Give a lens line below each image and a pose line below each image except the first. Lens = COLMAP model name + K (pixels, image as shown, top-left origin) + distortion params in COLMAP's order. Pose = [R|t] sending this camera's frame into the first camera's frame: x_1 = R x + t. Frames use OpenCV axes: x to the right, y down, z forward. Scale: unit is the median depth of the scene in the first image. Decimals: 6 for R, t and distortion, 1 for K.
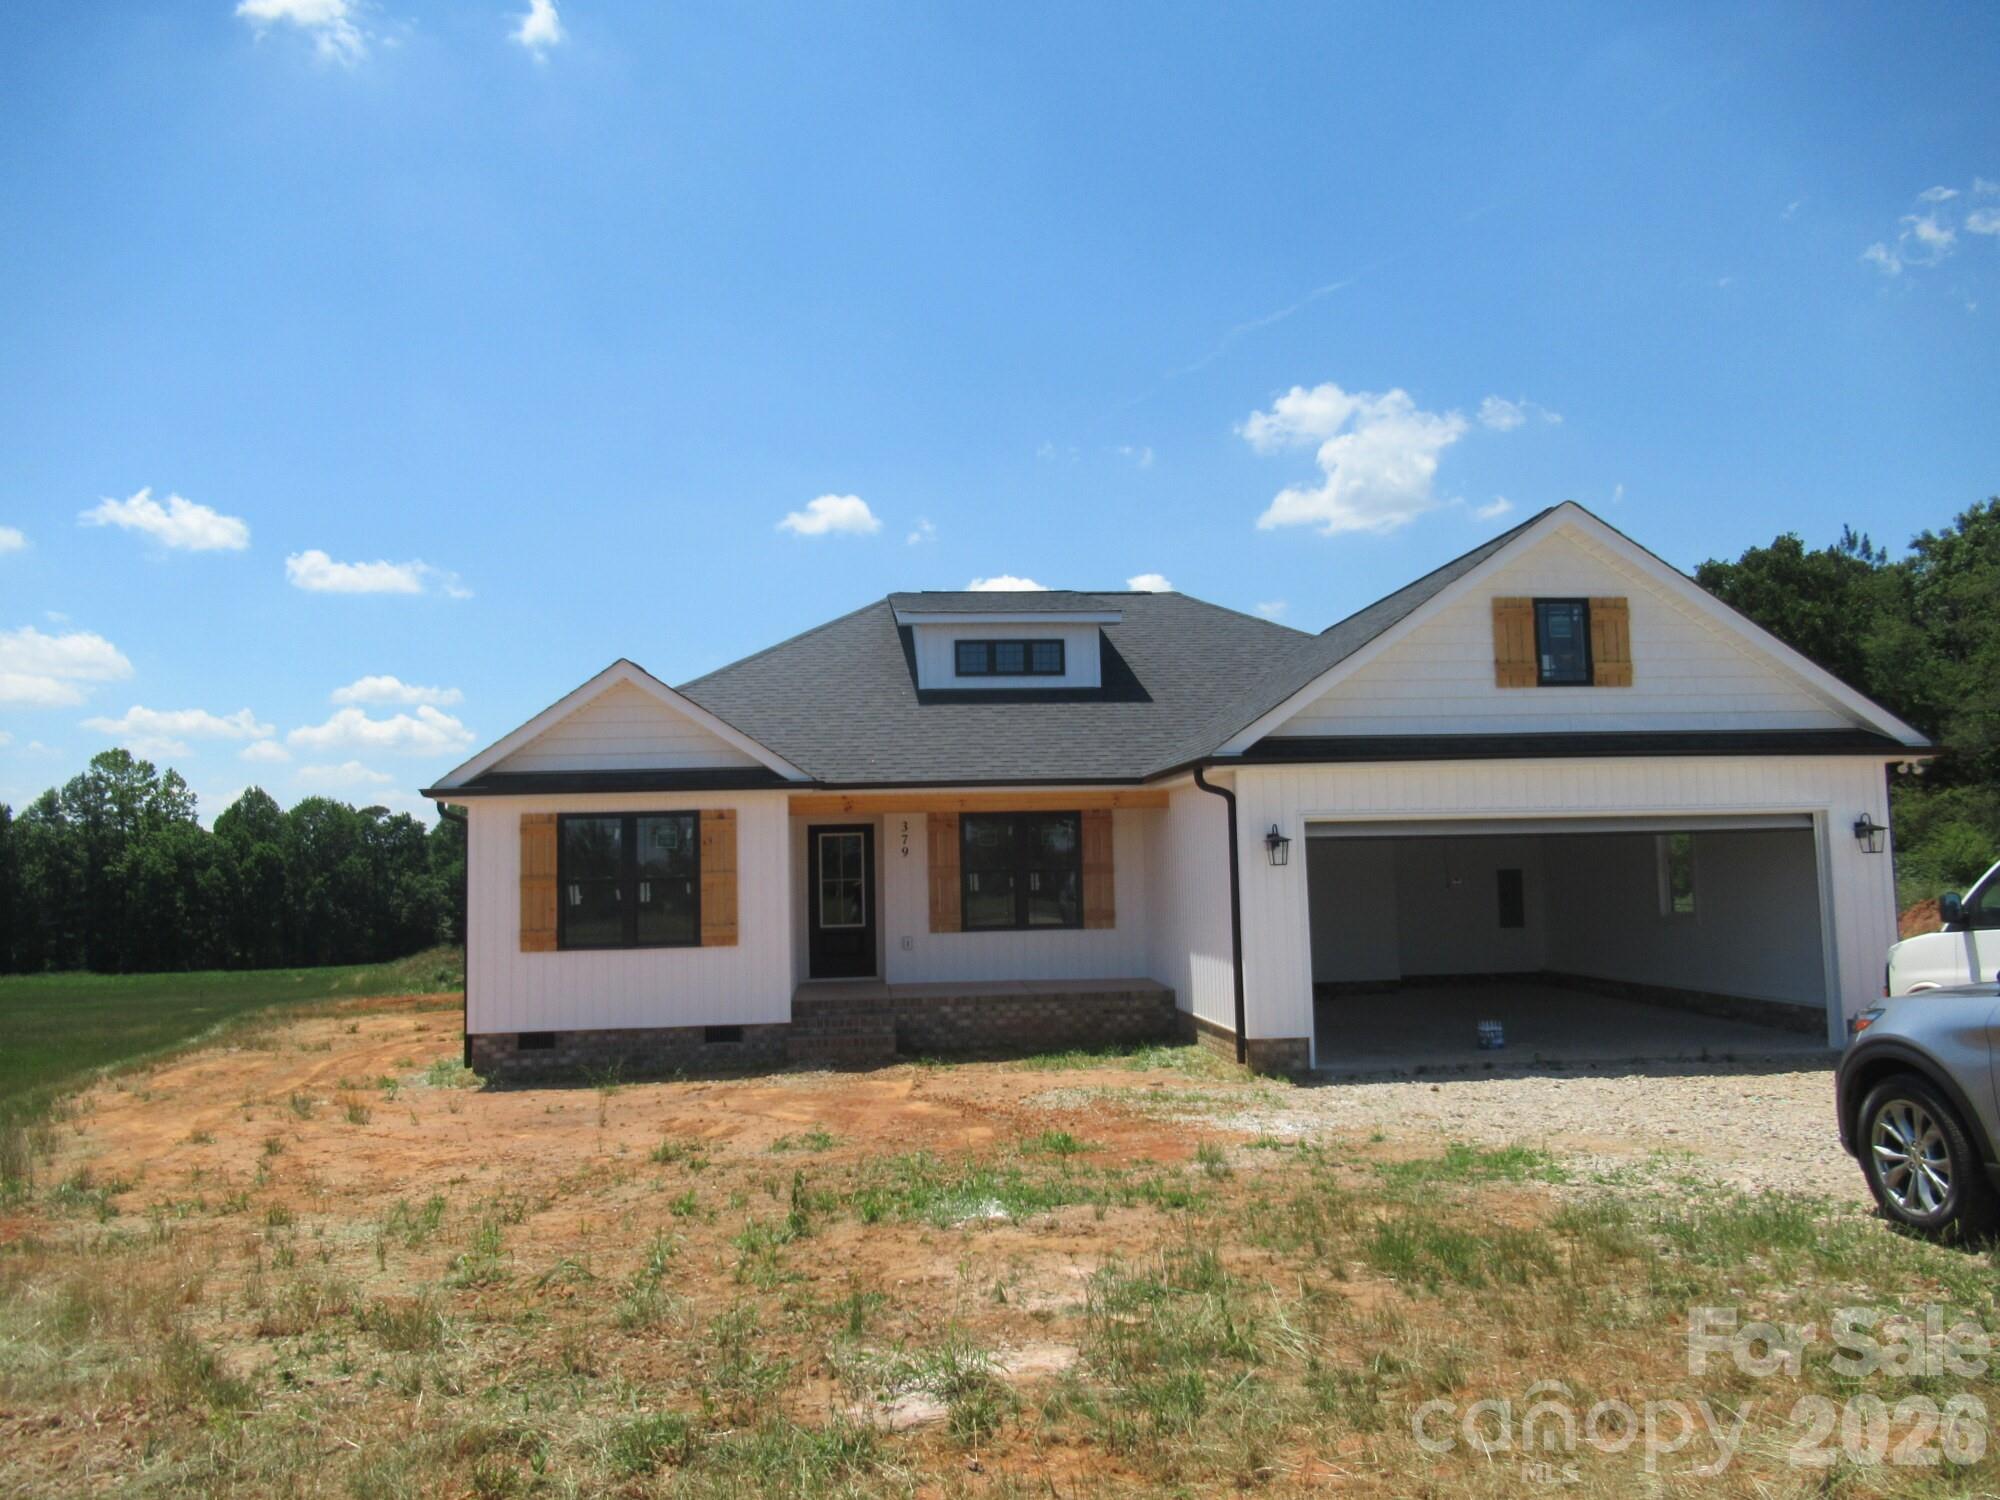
lens RADIAL K [[1490.4, 0, 989.2], [0, 1490.4, 739.0], [0, 0, 1]] dist [-0.003565, -0.001087]
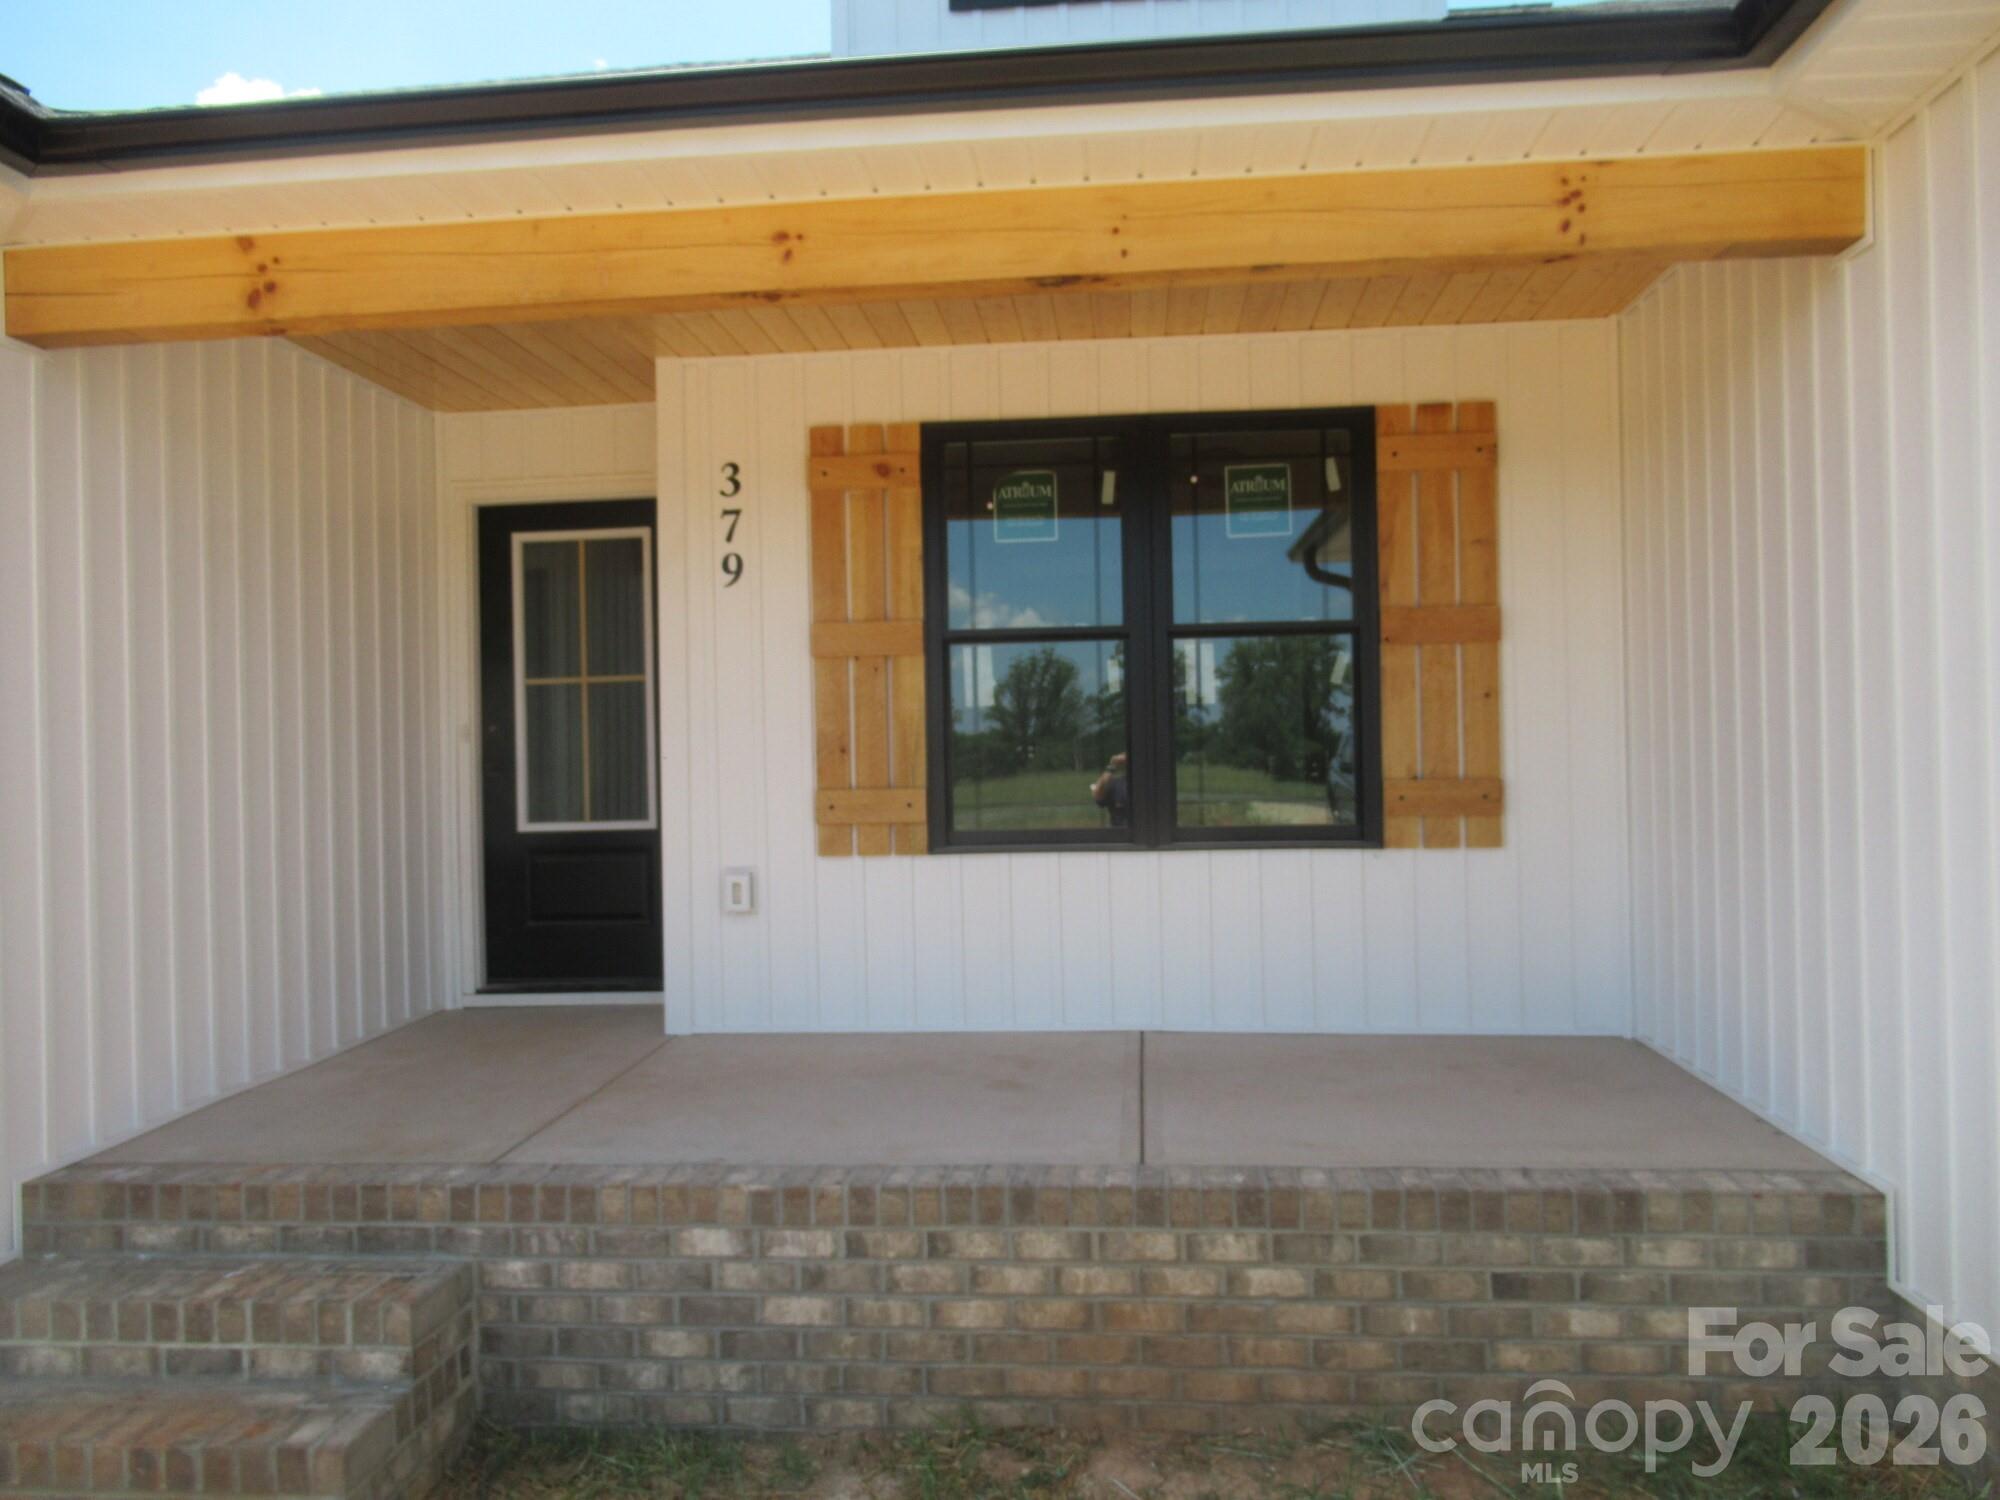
lens RADIAL K [[1490.4, 0, 989.4], [0, 1490.4, 730.6], [0, 0, 1]] dist [-0.003565, -0.001087]
pose [[0.983100, -0.004452, -0.183017, 0.049129], [0.018054, 0.997189, 0.072724, 0.097989], [0.182179, -0.074799, 0.980416, 0.830078]]
